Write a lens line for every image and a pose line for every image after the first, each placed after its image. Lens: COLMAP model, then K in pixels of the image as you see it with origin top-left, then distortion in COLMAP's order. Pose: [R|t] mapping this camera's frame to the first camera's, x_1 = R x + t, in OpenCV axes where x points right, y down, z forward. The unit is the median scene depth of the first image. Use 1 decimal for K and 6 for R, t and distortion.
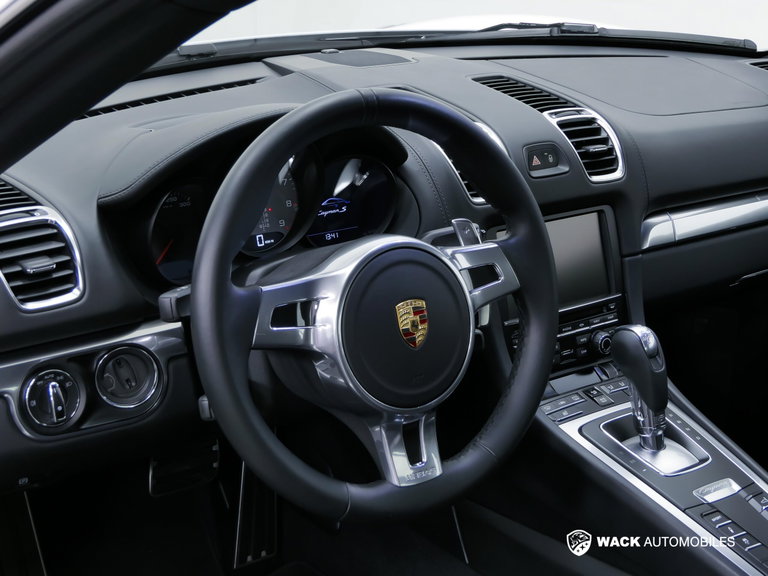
lens RADIAL K [[1313.6, 0, 384.0], [0, 1313.6, 288.0], [0, 0, 1]] dist [-0.015259, 0.057471]
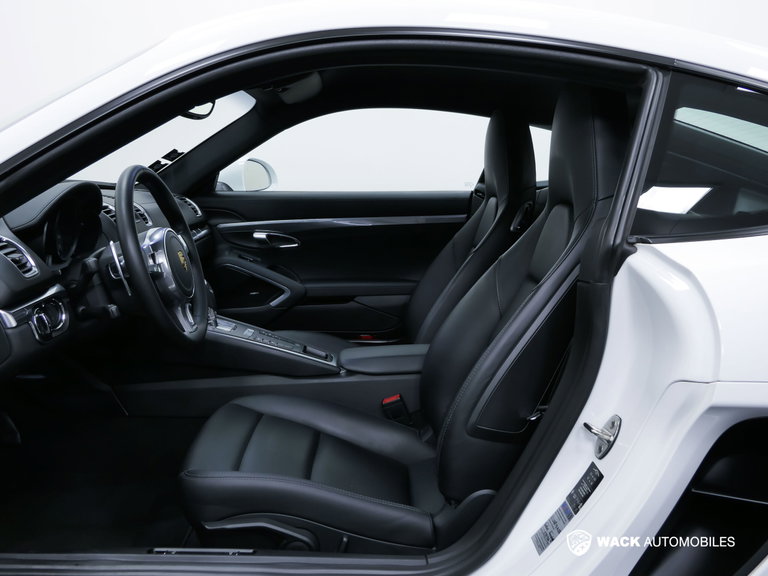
lens RADIAL K [[720.4, 0, 384.0], [0, 720.4, 288.0], [0, 0, 1]] dist [0.000810, -0.002435]
pose [[0.594745, -0.158625, 0.788109, -0.733165], [0.244376, 0.969621, 0.010740, 0.138082], [-0.765871, 0.186207, 0.615442, -0.059680]]
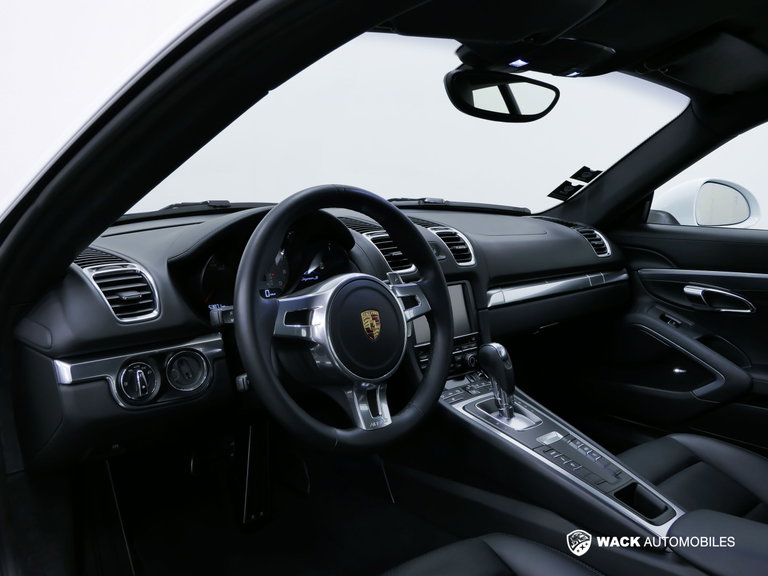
lens RADIAL K [[720.4, 0, 384.0], [0, 720.4, 288.0], [0, 0, 1]] dist [0.000810, -0.002435]
pose [[0.993529, -0.025114, 0.110766, -0.055050], [0.040977, 0.988823, -0.143352, 0.101313], [-0.105928, 0.146963, 0.983454, 0.119995]]
